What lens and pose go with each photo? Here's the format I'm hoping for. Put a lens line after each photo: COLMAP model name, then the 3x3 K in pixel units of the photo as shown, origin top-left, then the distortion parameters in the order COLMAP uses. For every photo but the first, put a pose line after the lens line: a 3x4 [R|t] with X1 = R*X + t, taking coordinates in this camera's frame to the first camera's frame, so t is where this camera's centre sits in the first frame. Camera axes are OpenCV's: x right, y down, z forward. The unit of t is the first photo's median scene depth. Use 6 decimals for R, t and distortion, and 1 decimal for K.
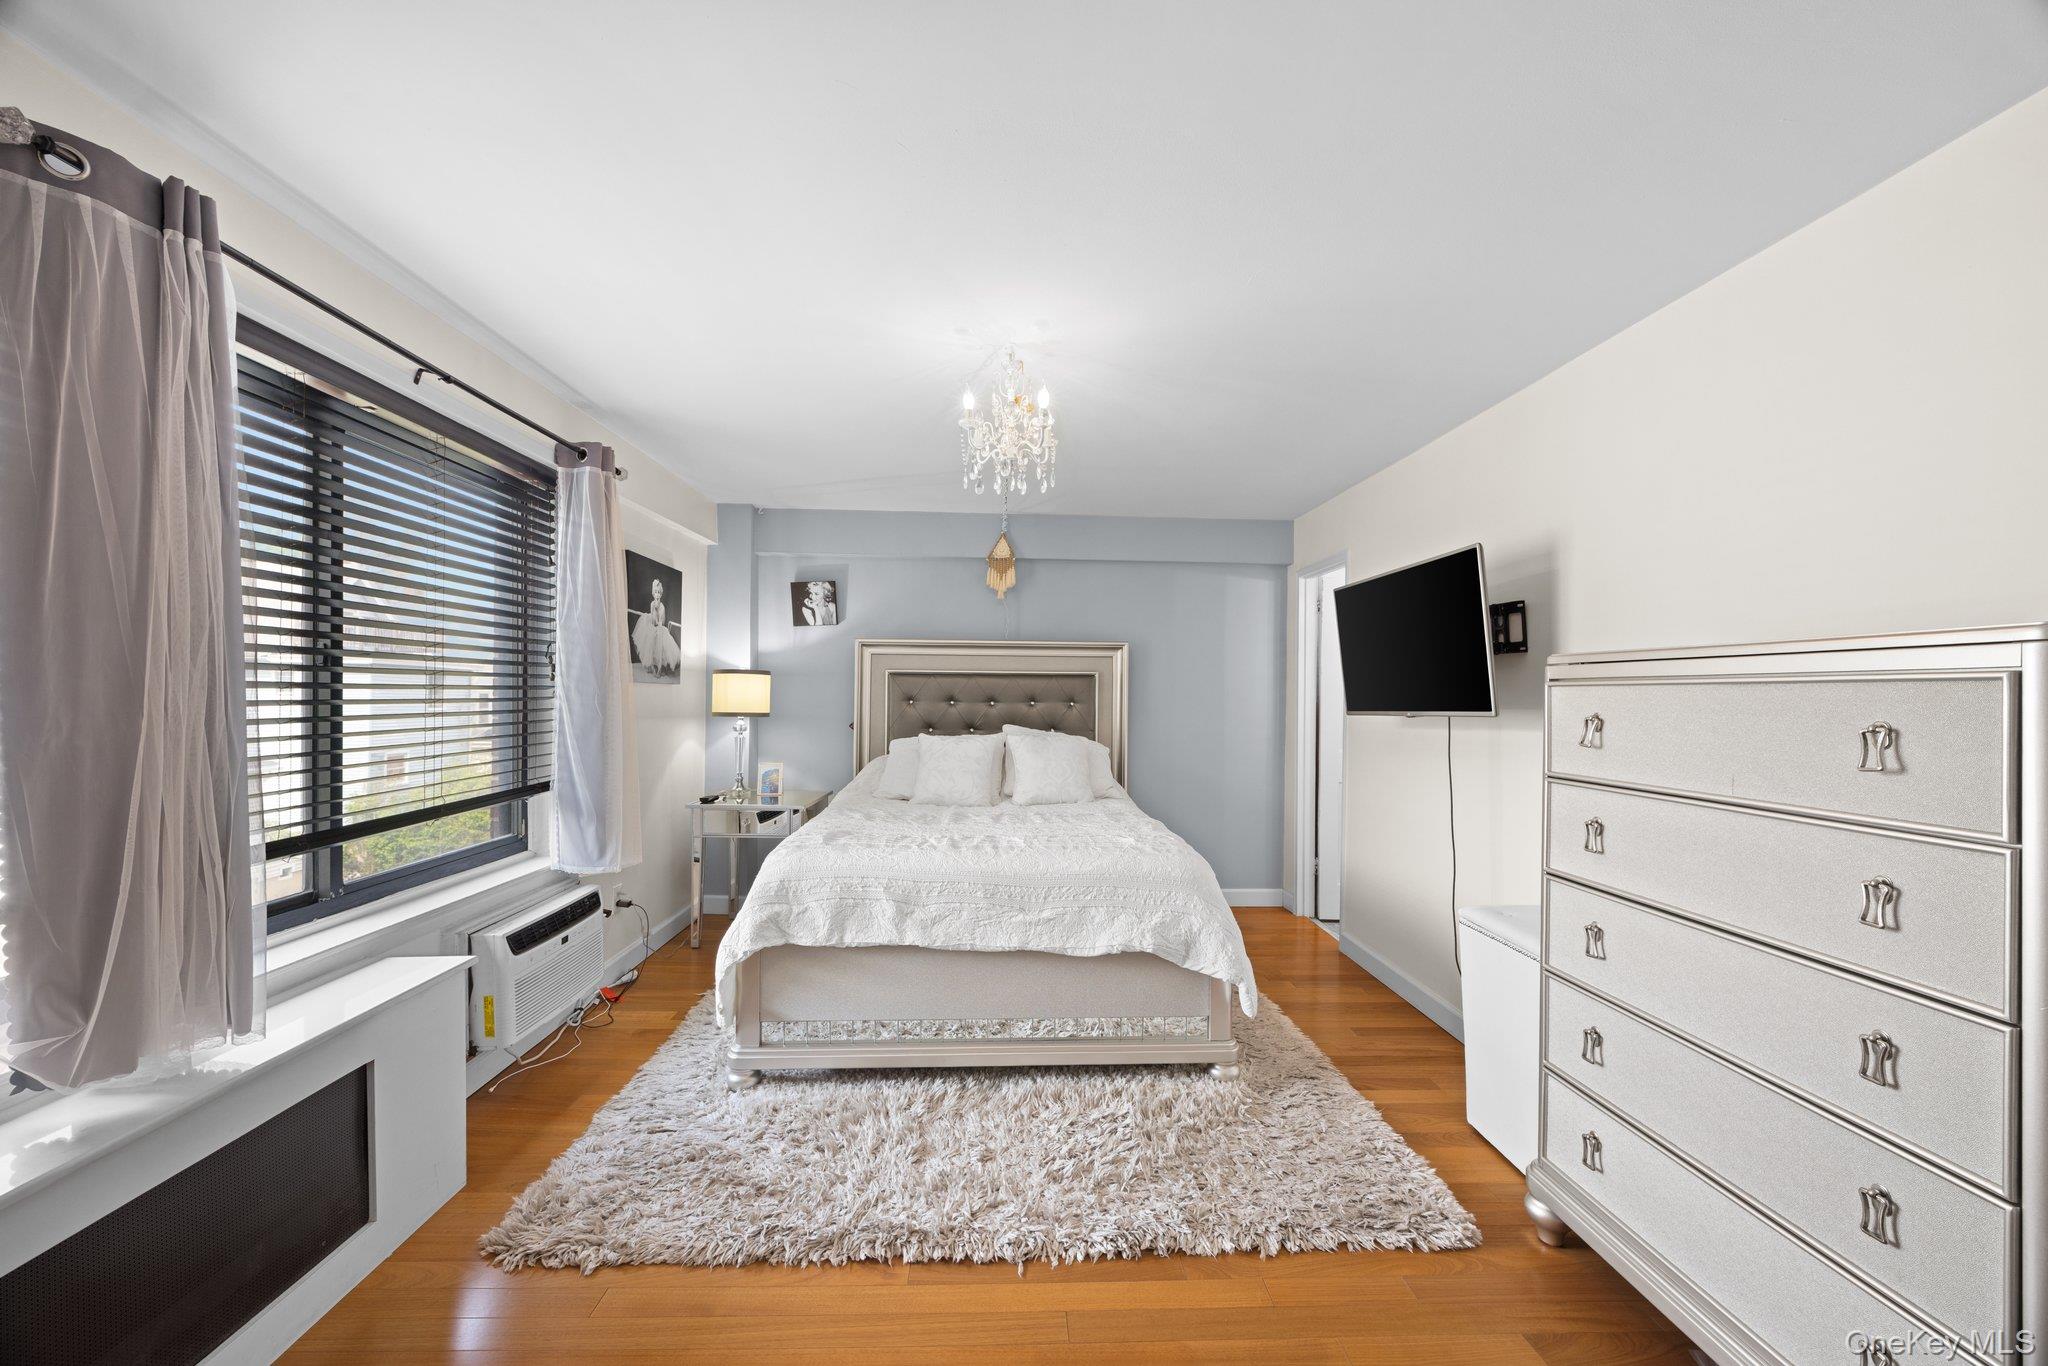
lens RADIAL K [[787.2, 0, 1020.8], [0, 787.2, 690.8], [0, 0, 1]] dist [-0.003722, 0.000130]
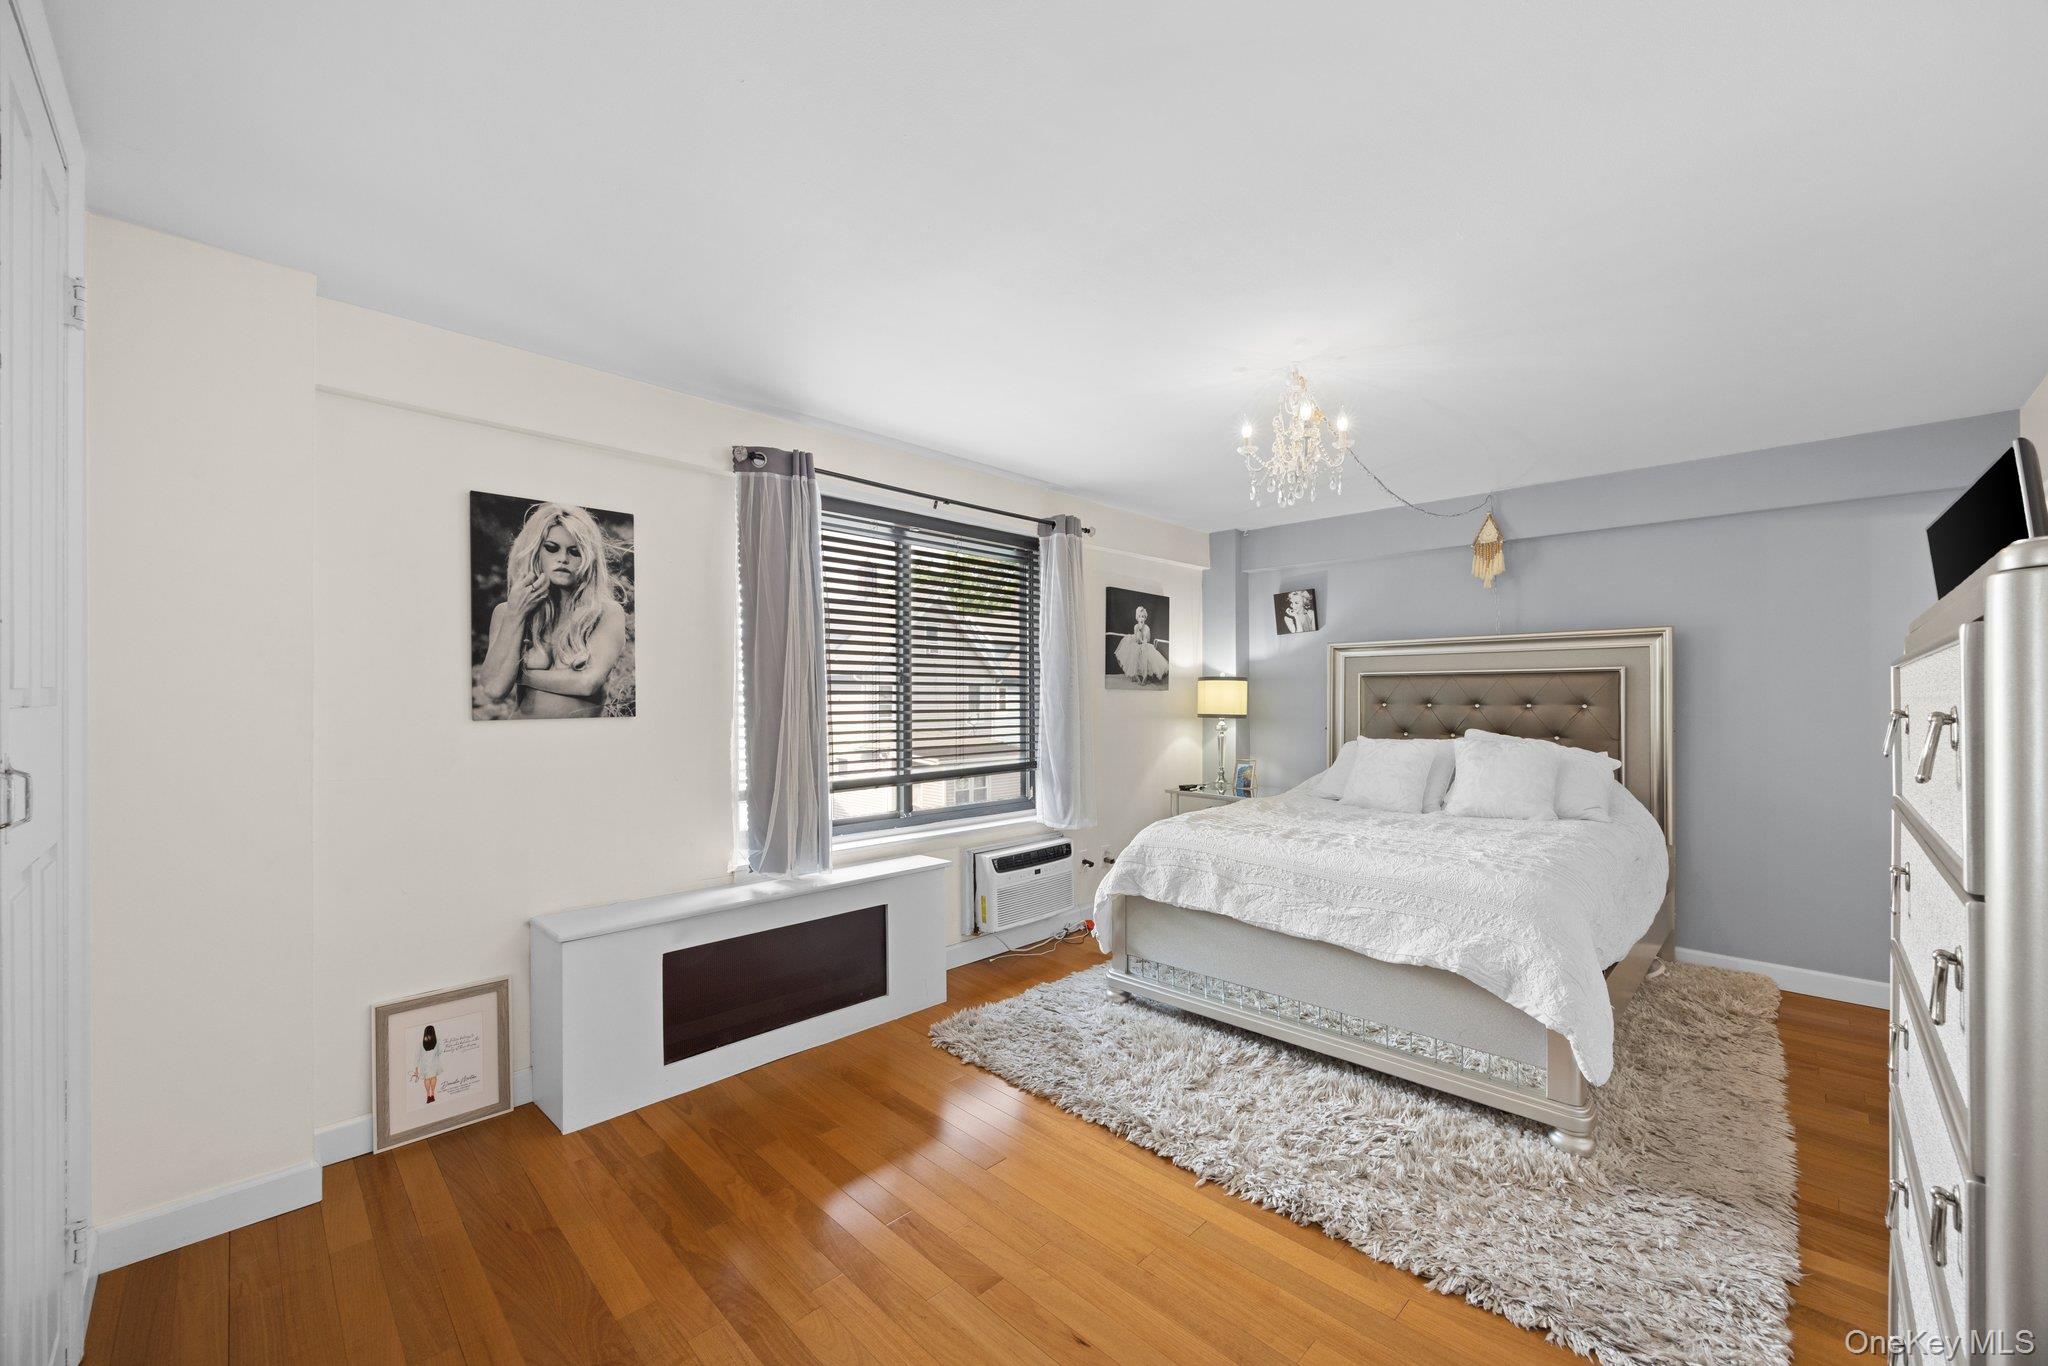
lens RADIAL K [[787.2, 0, 1002.4], [0, 787.2, 695.9], [0, 0, 1]] dist [-0.003722, 0.000130]
pose [[0.676788, -0.011291, -0.736092, 0.477731], [0.008122, 0.999936, -0.007871, 0.012506], [0.736133, -0.000652, 0.676836, -0.007172]]
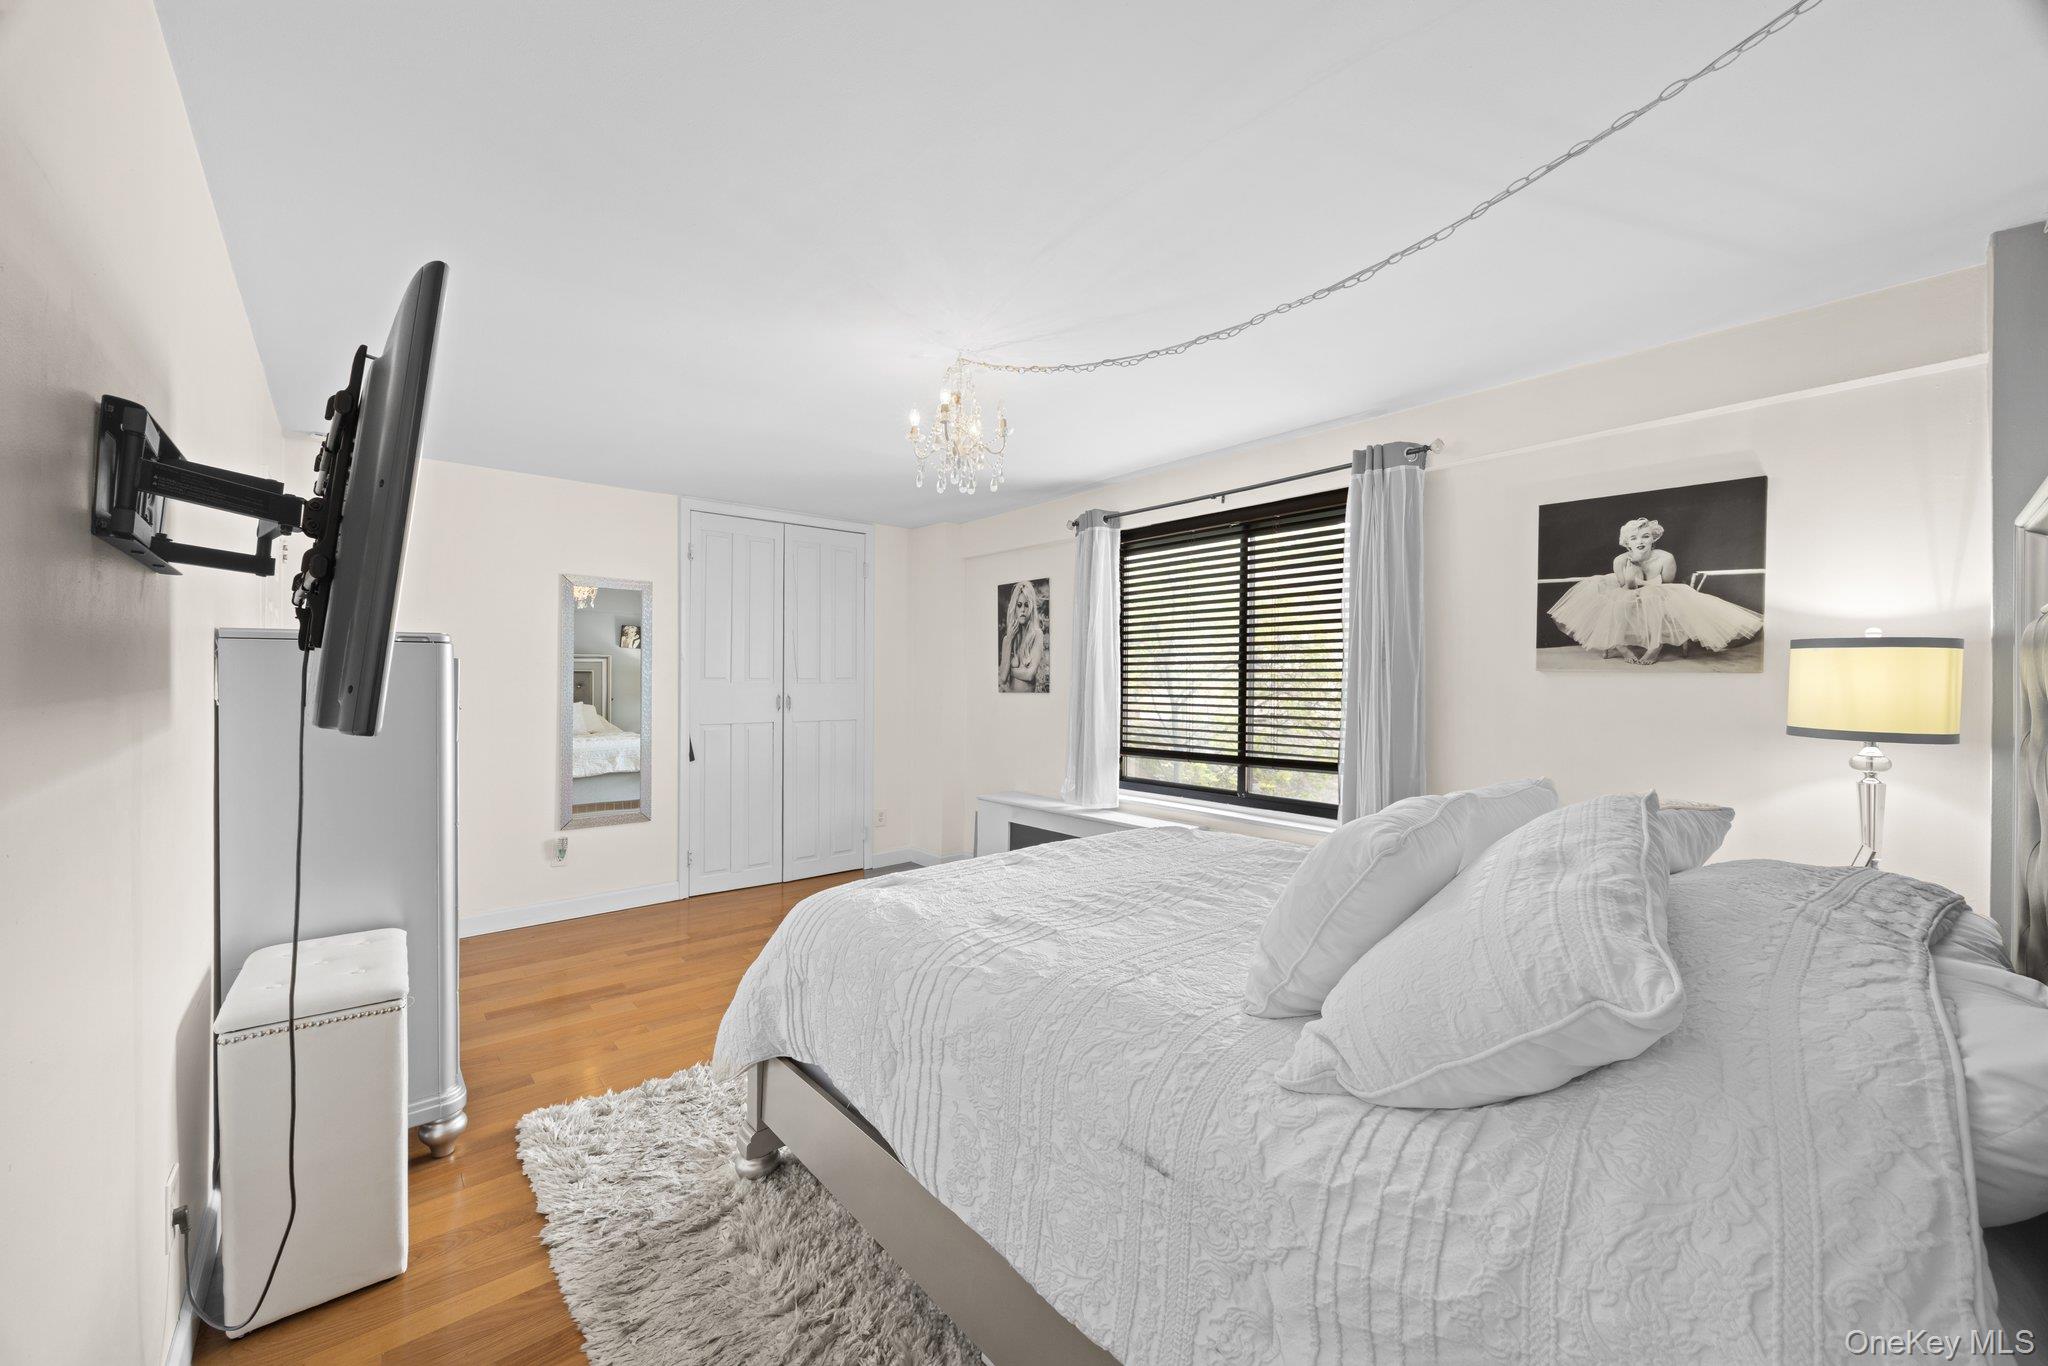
lens RADIAL K [[787.2, 0, 1026.7], [0, 787.2, 679.4], [0, 0, 1]] dist [-0.003722, 0.000130]
pose [[-0.775024, -0.003410, -0.631923, 0.587320], [-0.003031, 0.999994, -0.001679, -0.000832], [0.631925, 0.000614, -0.775029, 1.867800]]
